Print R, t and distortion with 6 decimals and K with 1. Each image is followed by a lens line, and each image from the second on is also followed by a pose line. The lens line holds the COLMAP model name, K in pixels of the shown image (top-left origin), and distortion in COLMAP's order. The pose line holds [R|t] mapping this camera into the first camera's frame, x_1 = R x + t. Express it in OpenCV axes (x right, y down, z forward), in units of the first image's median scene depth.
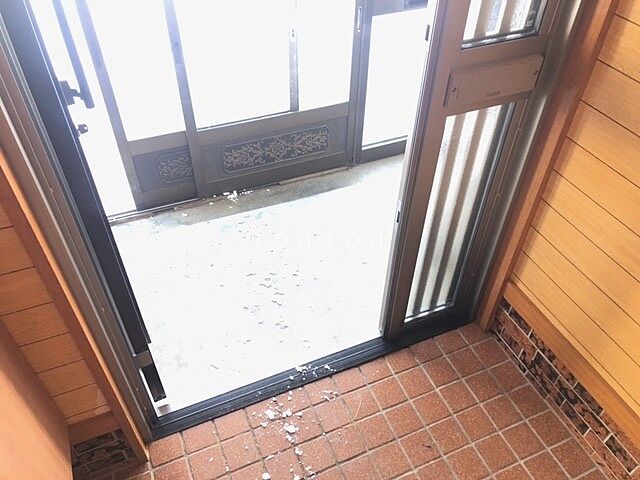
lens RADIAL K [[520.5, 0, 320.0], [0, 520.5, 240.0], [0, 0, 1]] dist [0.010031, 0.001043]
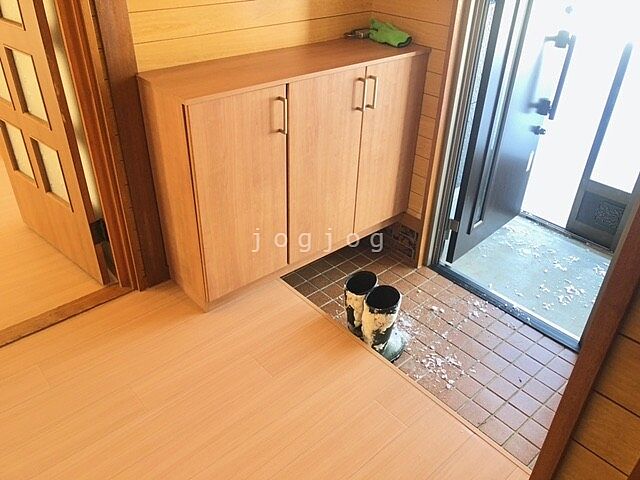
lens RADIAL K [[520.5, 0, 320.0], [0, 520.5, 240.0], [0, 0, 1]] dist [0.010031, 0.001043]
pose [[0.315710, 0.509600, -0.800397, 0.599149], [-0.666561, 0.719454, 0.195146, 0.134108], [0.675295, 0.471904, 0.566818, -0.196395]]
